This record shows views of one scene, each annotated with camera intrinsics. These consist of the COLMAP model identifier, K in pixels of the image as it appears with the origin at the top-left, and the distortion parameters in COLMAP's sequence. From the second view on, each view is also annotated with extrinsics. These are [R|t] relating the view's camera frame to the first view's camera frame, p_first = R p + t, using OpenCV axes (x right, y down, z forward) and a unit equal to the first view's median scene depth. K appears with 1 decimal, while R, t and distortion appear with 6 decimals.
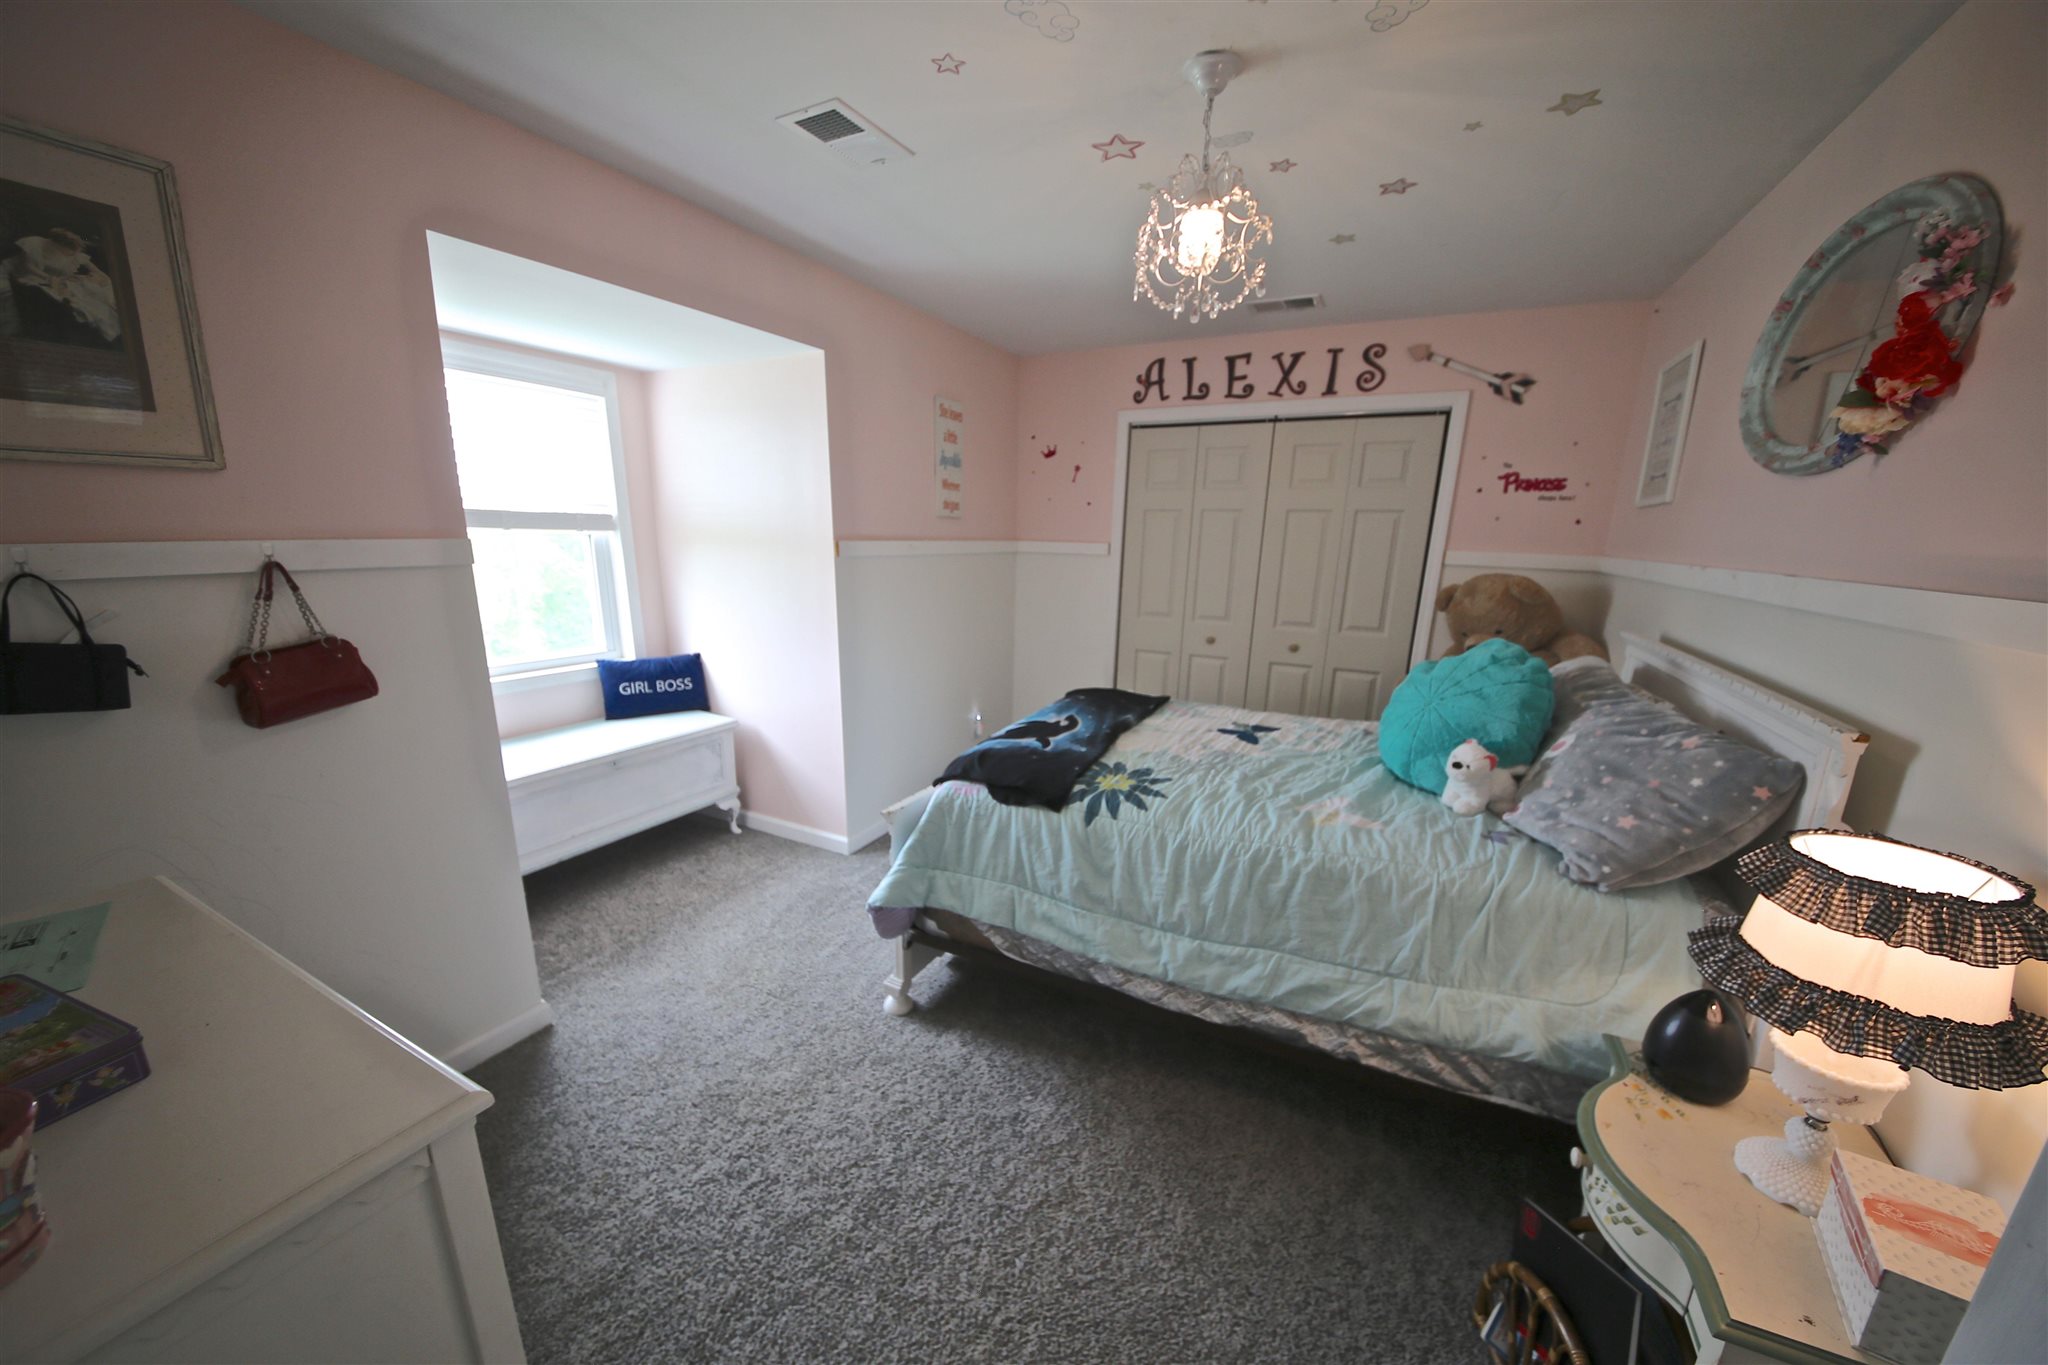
lens RADIAL K [[723.9, 0, 1023.6], [0, 723.9, 715.6], [0, 0, 1]] dist [0.018876, -0.021259]
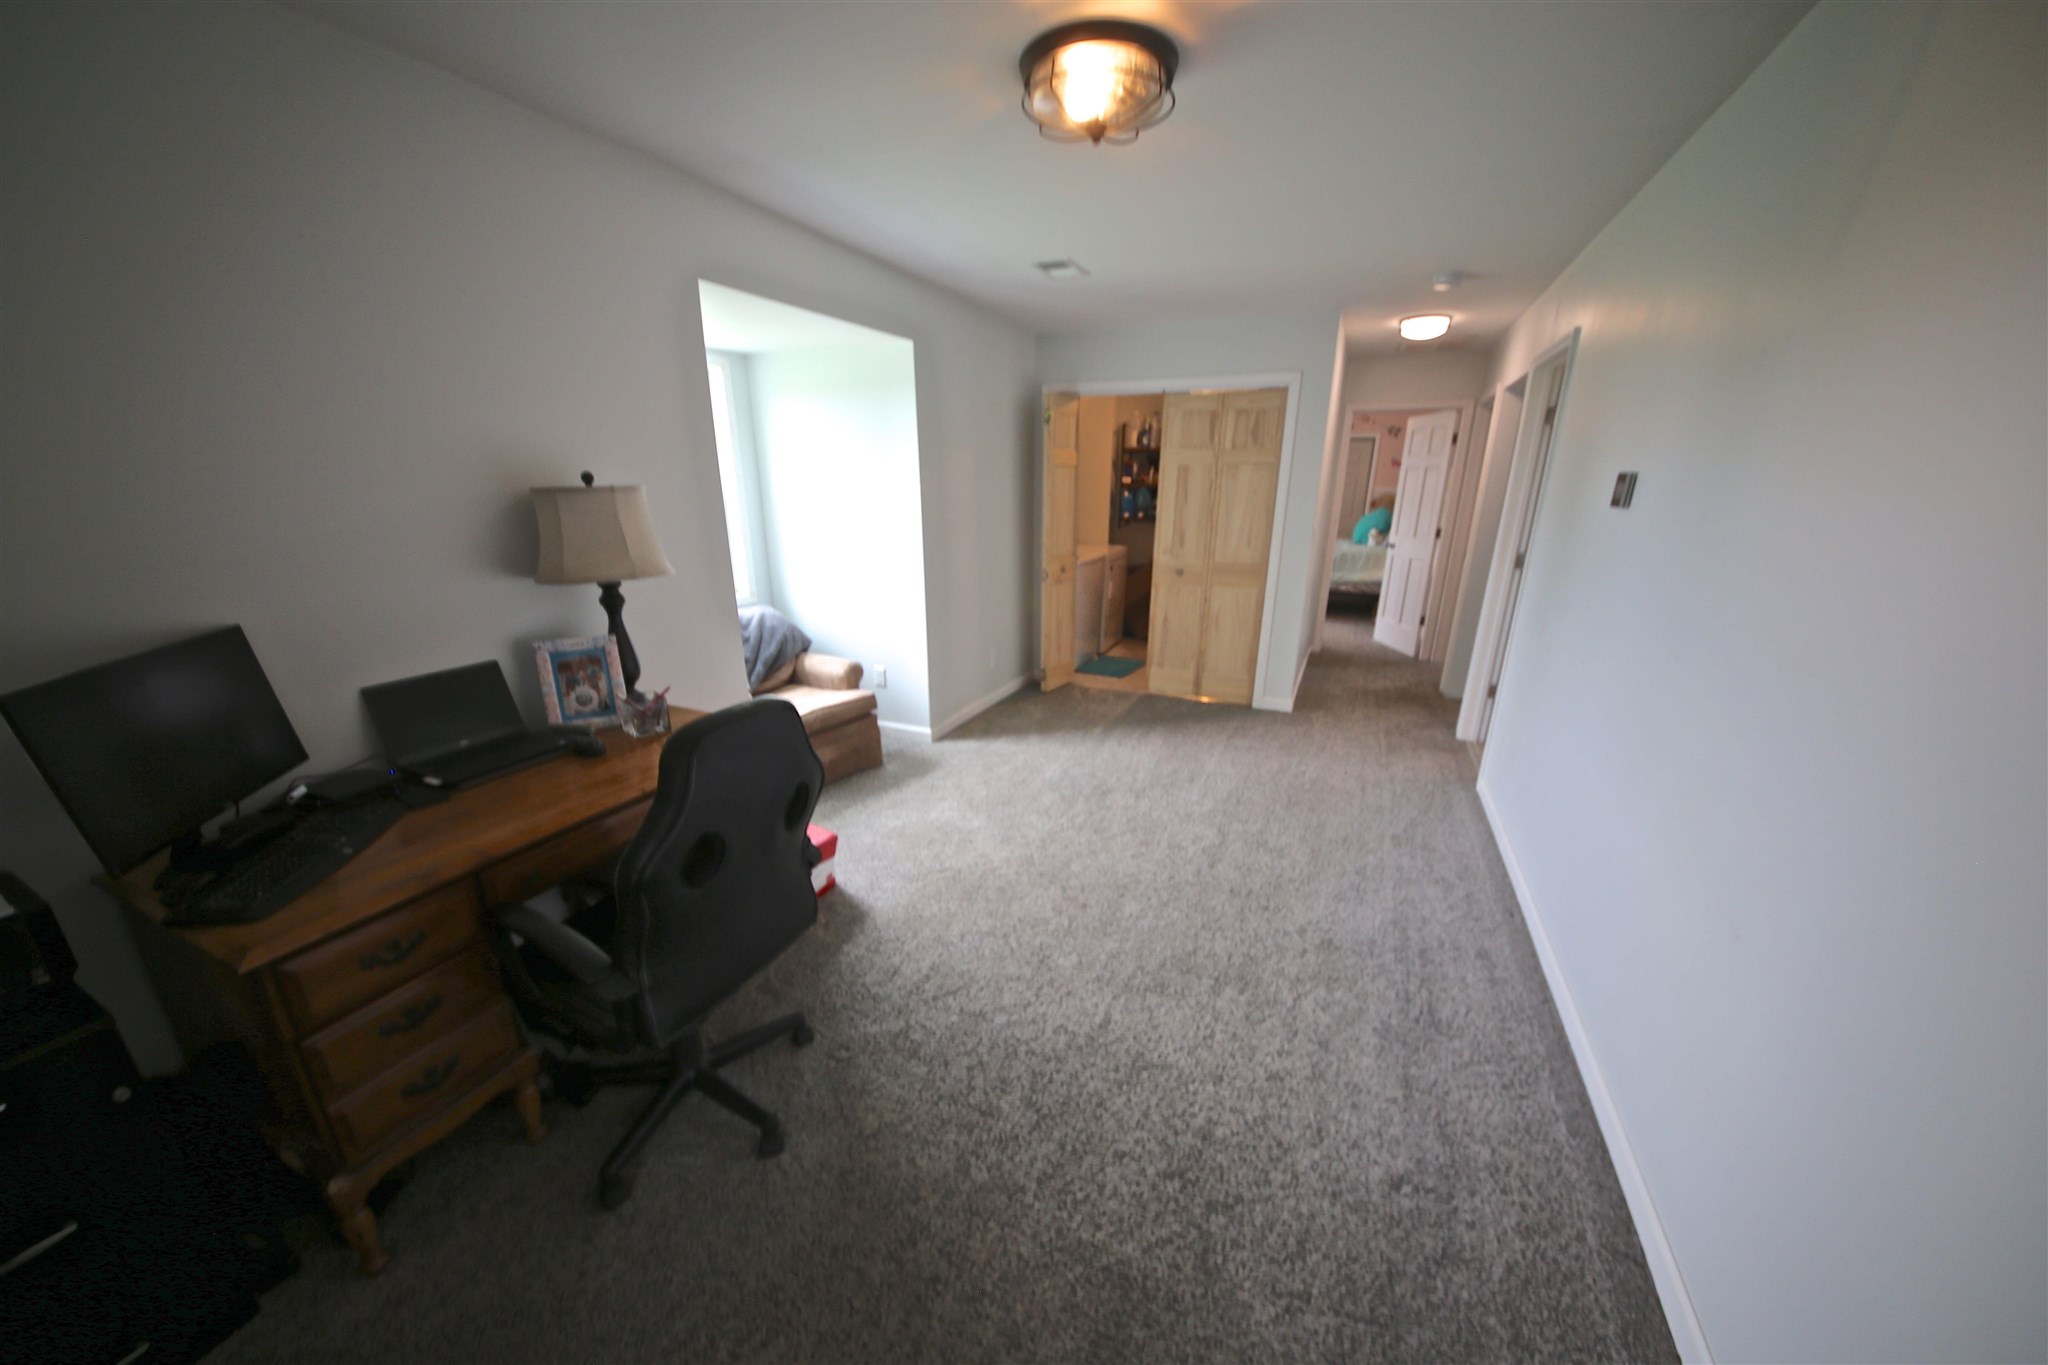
lens RADIAL K [[723.9, 0, 1023.6], [0, 723.9, 715.6], [0, 0, 1]] dist [0.018876, -0.021259]
pose [[0.997311, -0.048801, 0.054677, -0.290555], [0.044880, 0.996481, 0.070789, 0.122041], [-0.057939, -0.068145, 0.995992, -0.540460]]
